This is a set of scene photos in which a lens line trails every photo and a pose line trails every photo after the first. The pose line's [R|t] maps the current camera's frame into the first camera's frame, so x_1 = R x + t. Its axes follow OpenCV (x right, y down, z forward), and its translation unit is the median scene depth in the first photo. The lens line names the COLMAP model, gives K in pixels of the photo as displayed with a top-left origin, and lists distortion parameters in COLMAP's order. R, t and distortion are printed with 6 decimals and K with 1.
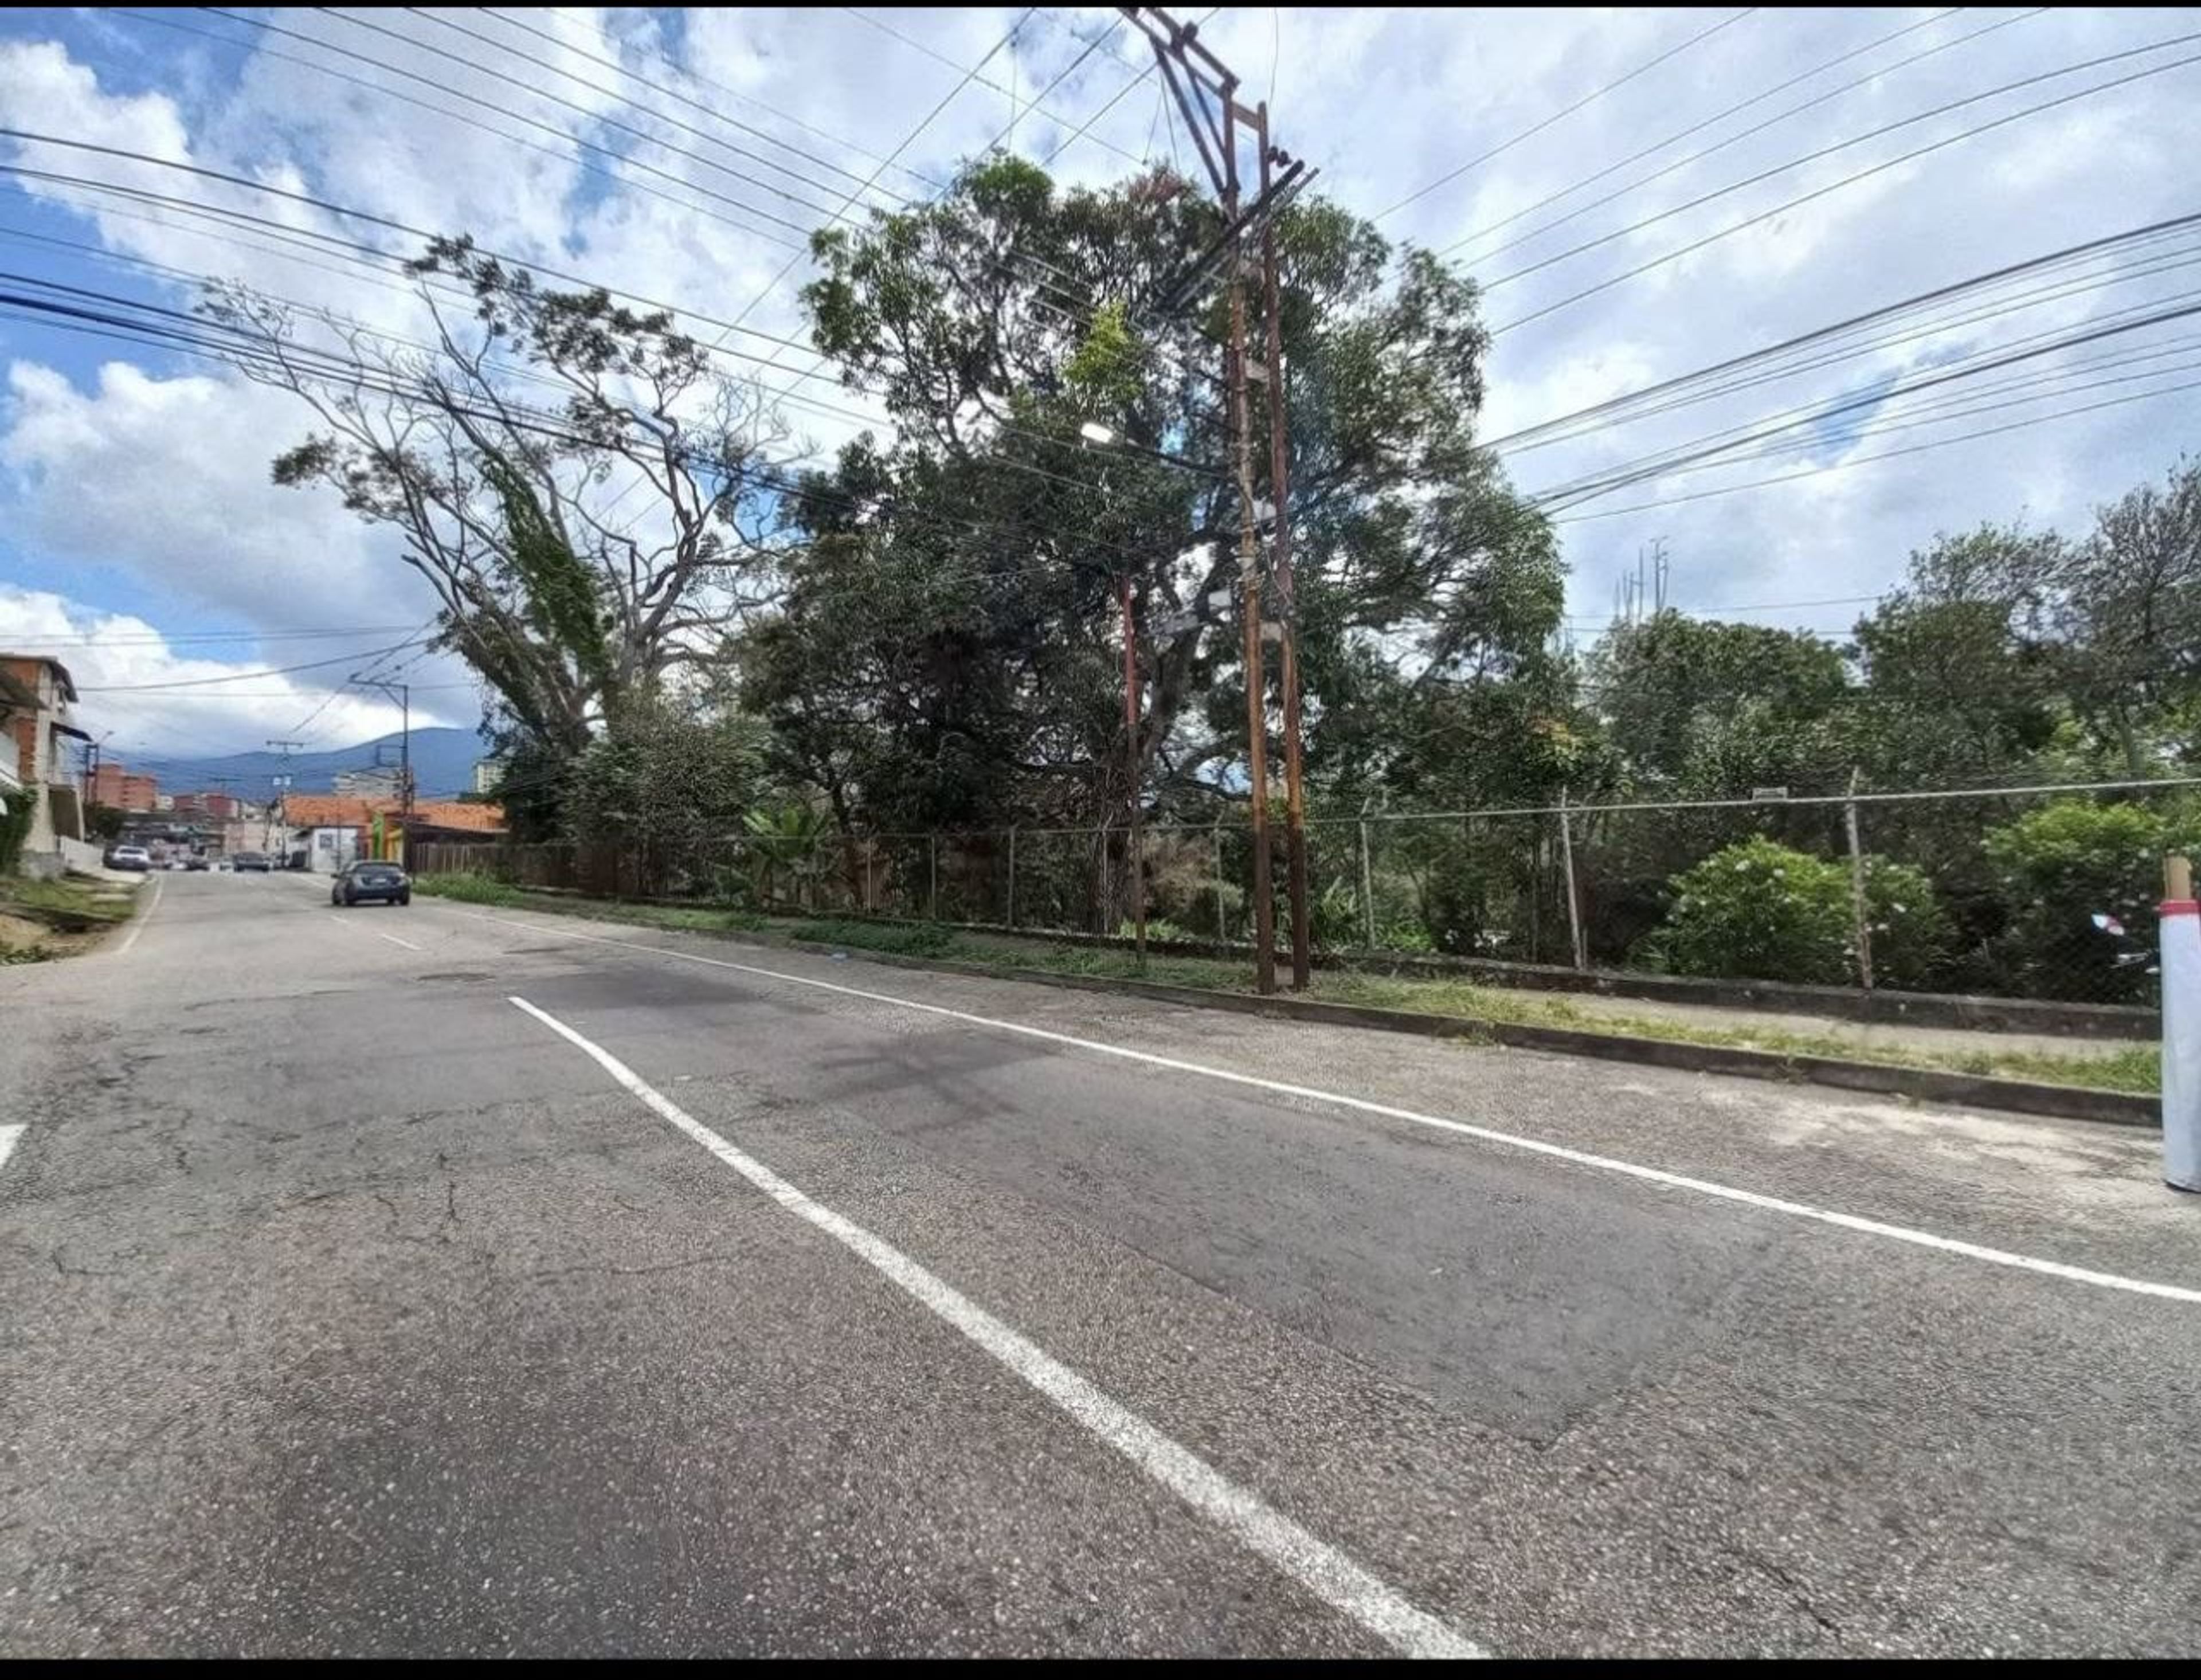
lens RADIAL K [[948.1, 0, 1100.5], [0, 948.1, 840.0], [0, 0, 1]] dist [0.008946, -0.028516]
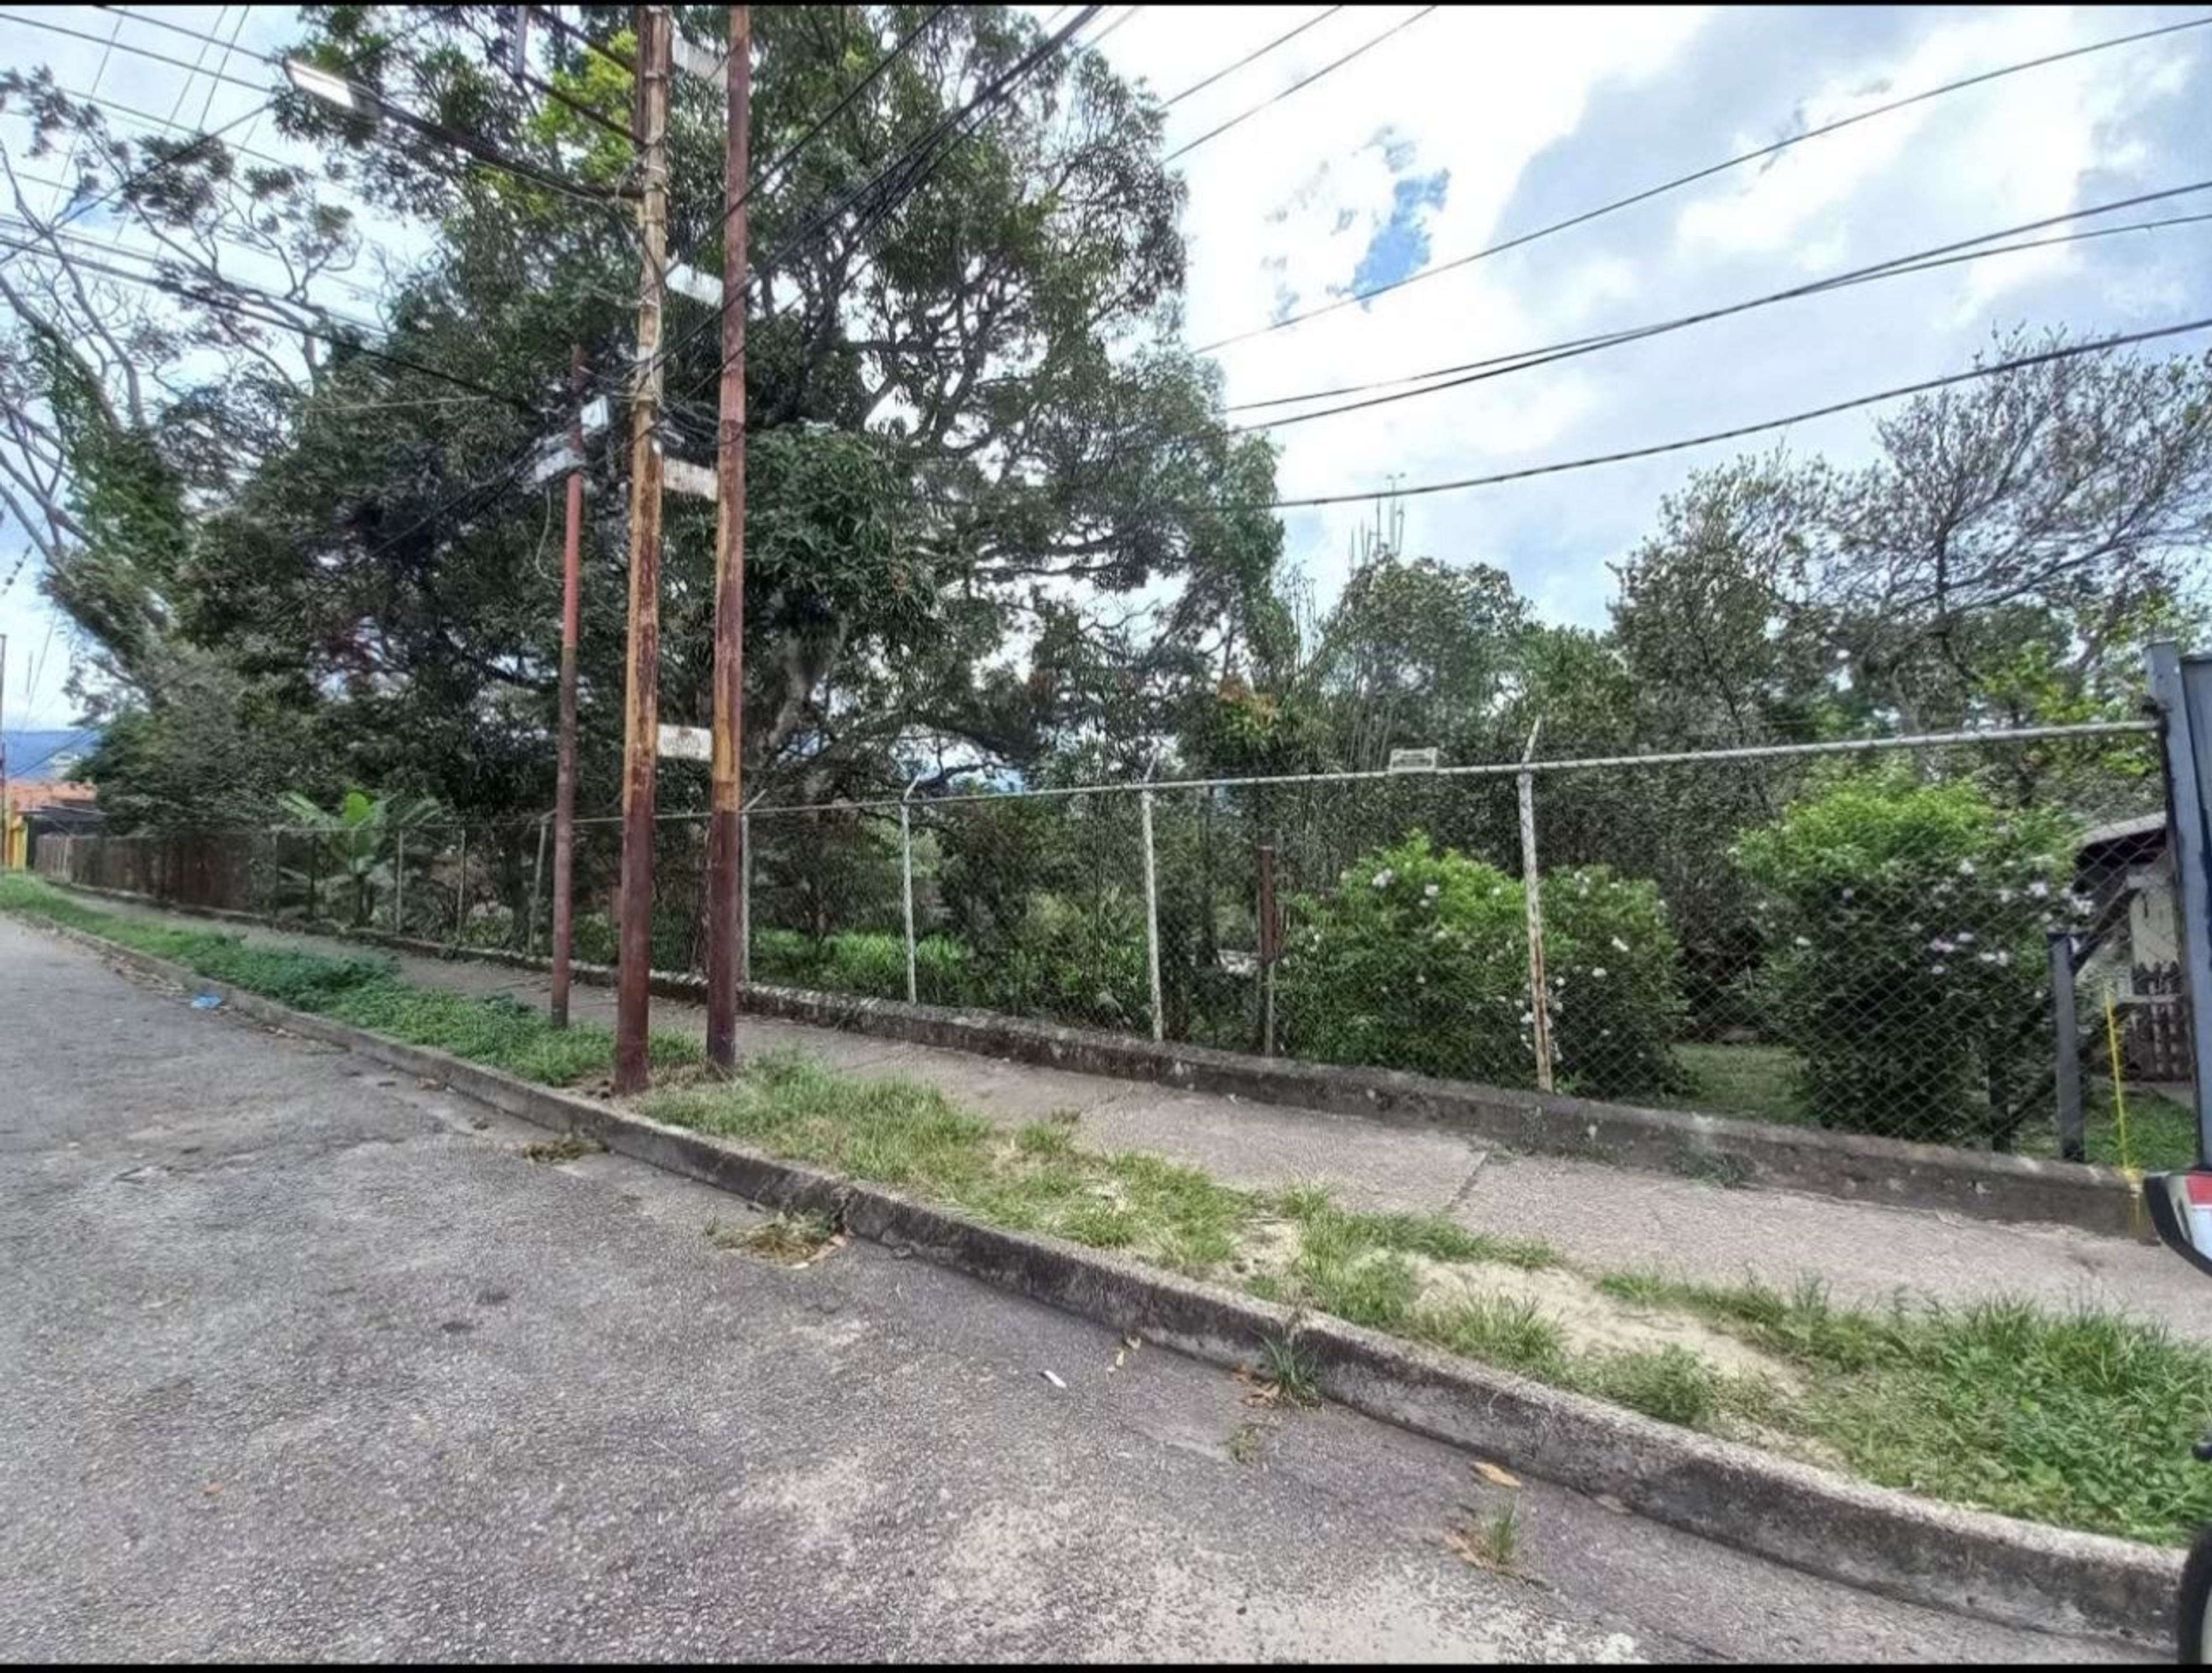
lens RADIAL K [[1039.4, 0, 1106.0], [0, 1039.4, 836.5], [0, 0, 1]] dist [-0.027838, -0.017489]
pose [[0.980548, 0.021514, 0.195098, 0.263137], [-0.019140, 0.999718, -0.014048, 0.008908], [-0.195345, 0.010041, 0.980683, 0.265406]]
